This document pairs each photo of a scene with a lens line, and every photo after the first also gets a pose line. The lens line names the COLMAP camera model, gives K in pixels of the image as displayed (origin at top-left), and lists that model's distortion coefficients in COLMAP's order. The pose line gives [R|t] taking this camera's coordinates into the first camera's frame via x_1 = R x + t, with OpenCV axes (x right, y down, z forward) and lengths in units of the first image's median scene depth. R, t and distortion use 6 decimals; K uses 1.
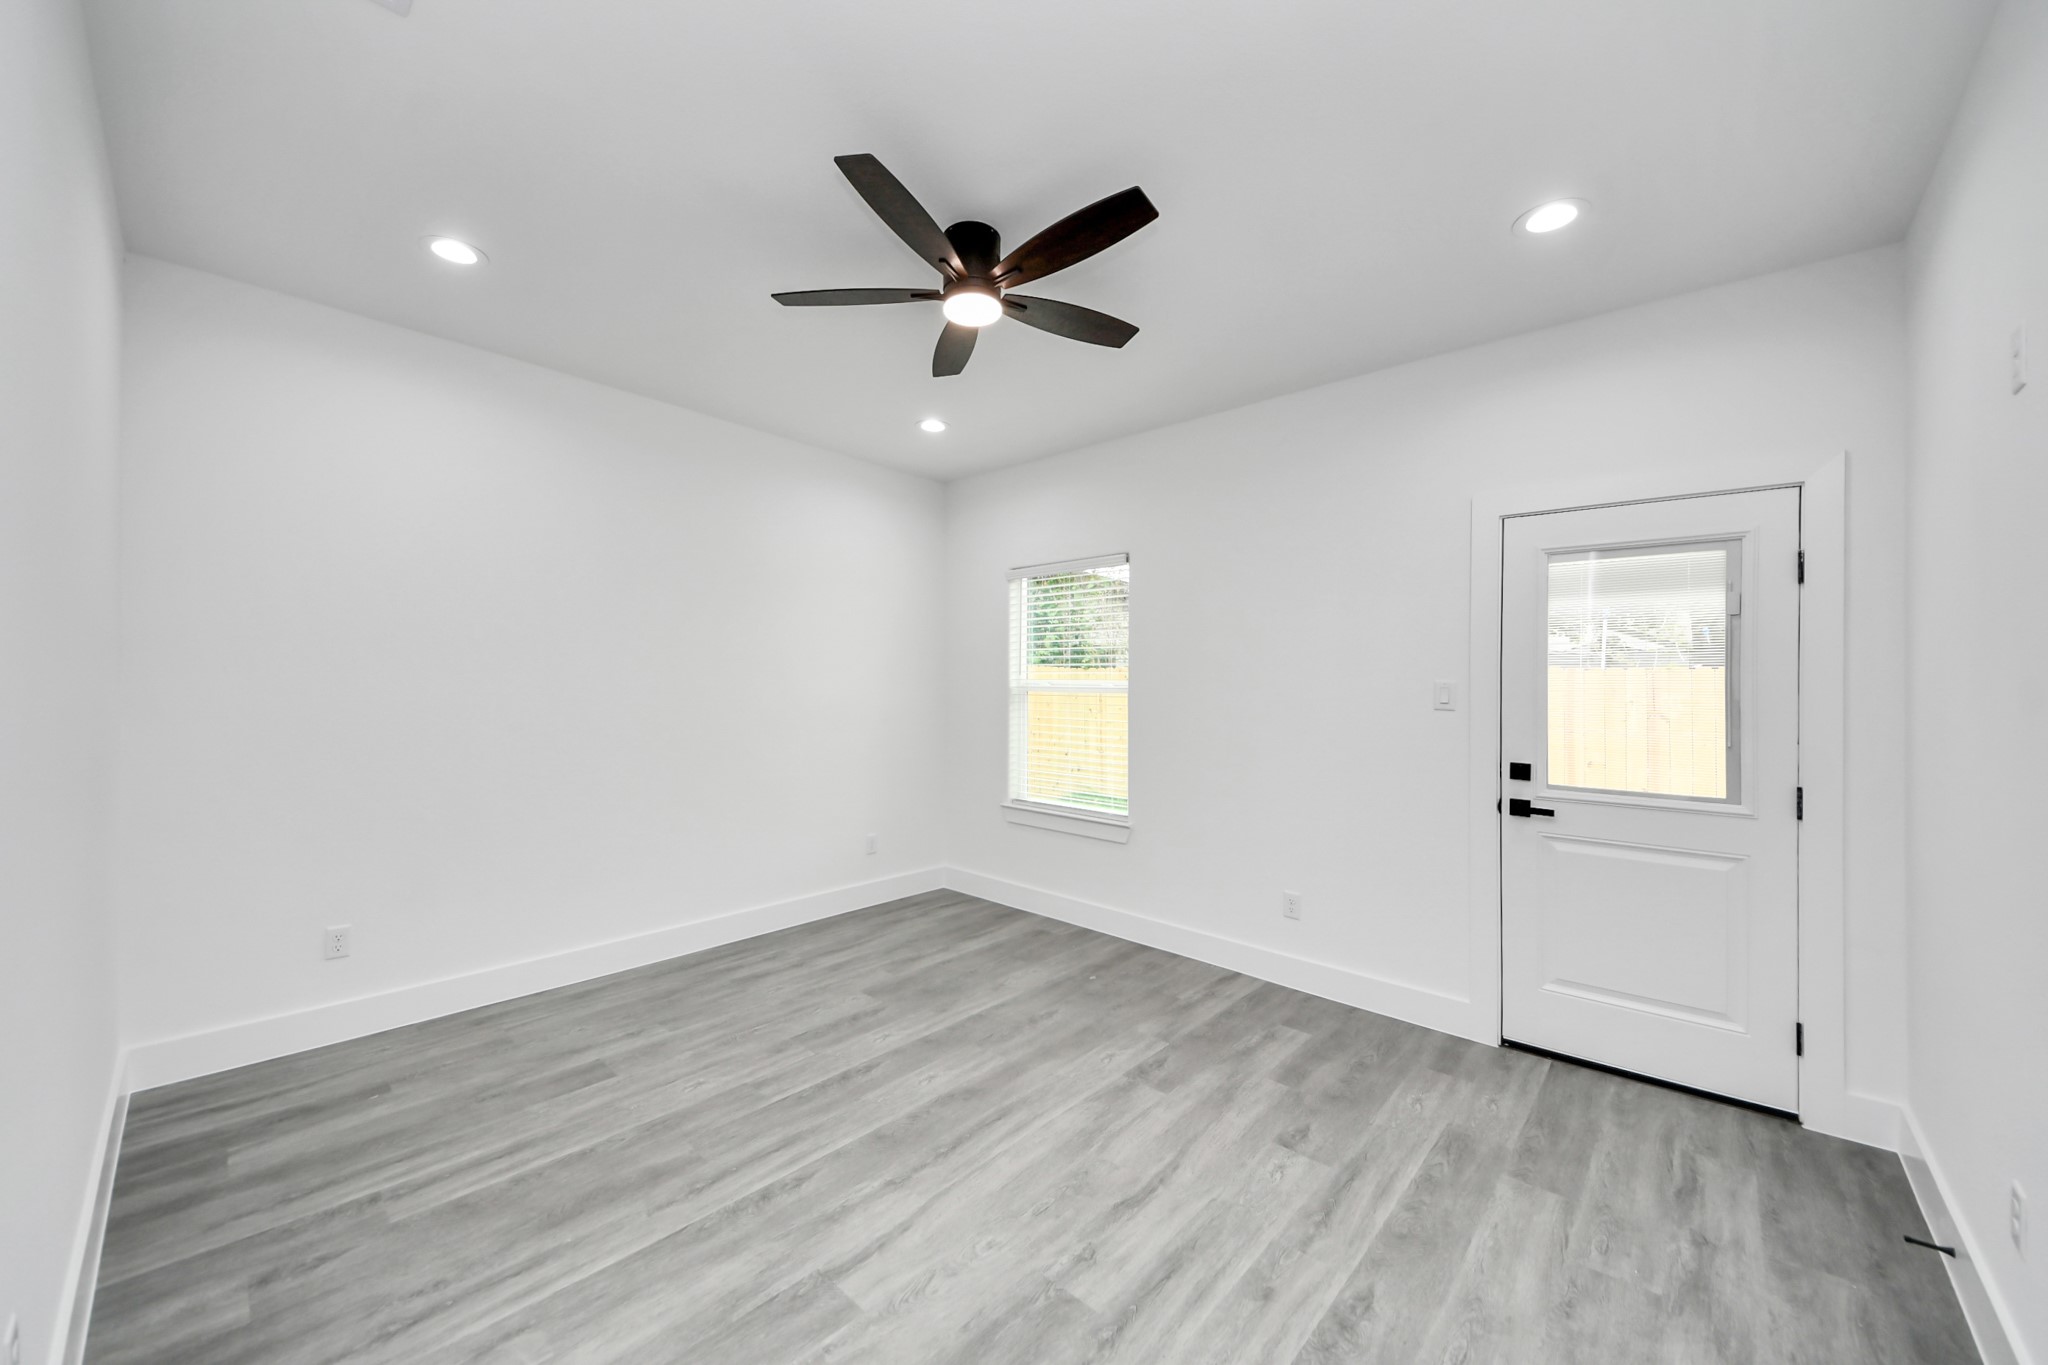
lens RADIAL K [[729.4, 0, 1002.8], [0, 729.4, 685.6], [0, 0, 1]] dist [0.045078, -0.023205]
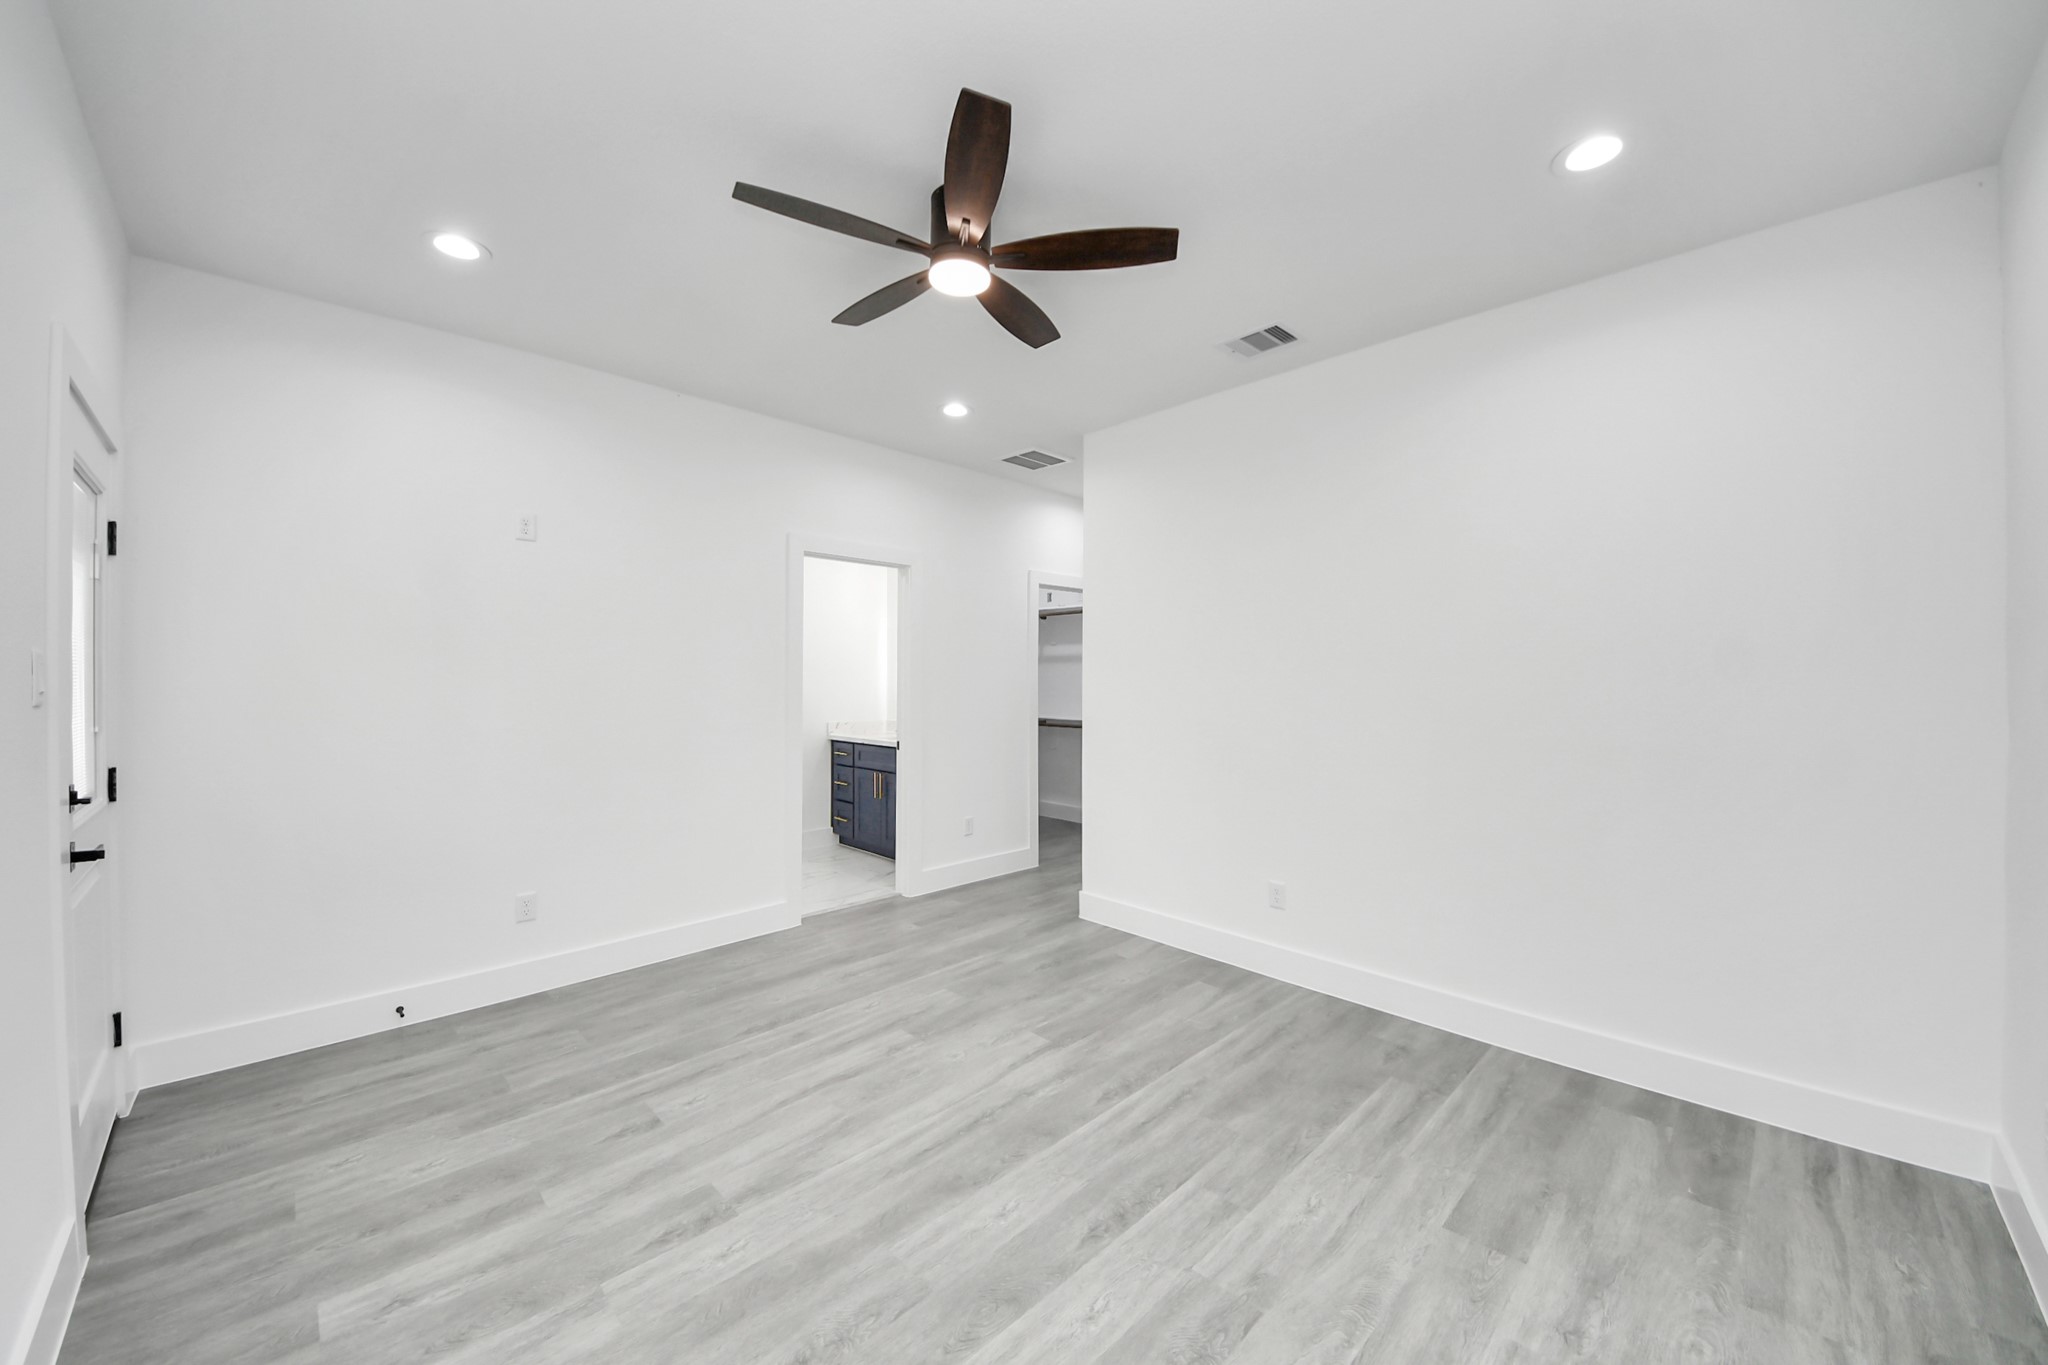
lens RADIAL K [[729.4, 0, 1002.8], [0, 729.4, 685.6], [0, 0, 1]] dist [0.045078, -0.023205]
pose [[-0.998245, -0.003636, 0.059101, -0.166068], [-0.004108, 0.999961, -0.007871, 0.017491], [-0.059070, -0.008100, -0.998221, 2.076860]]
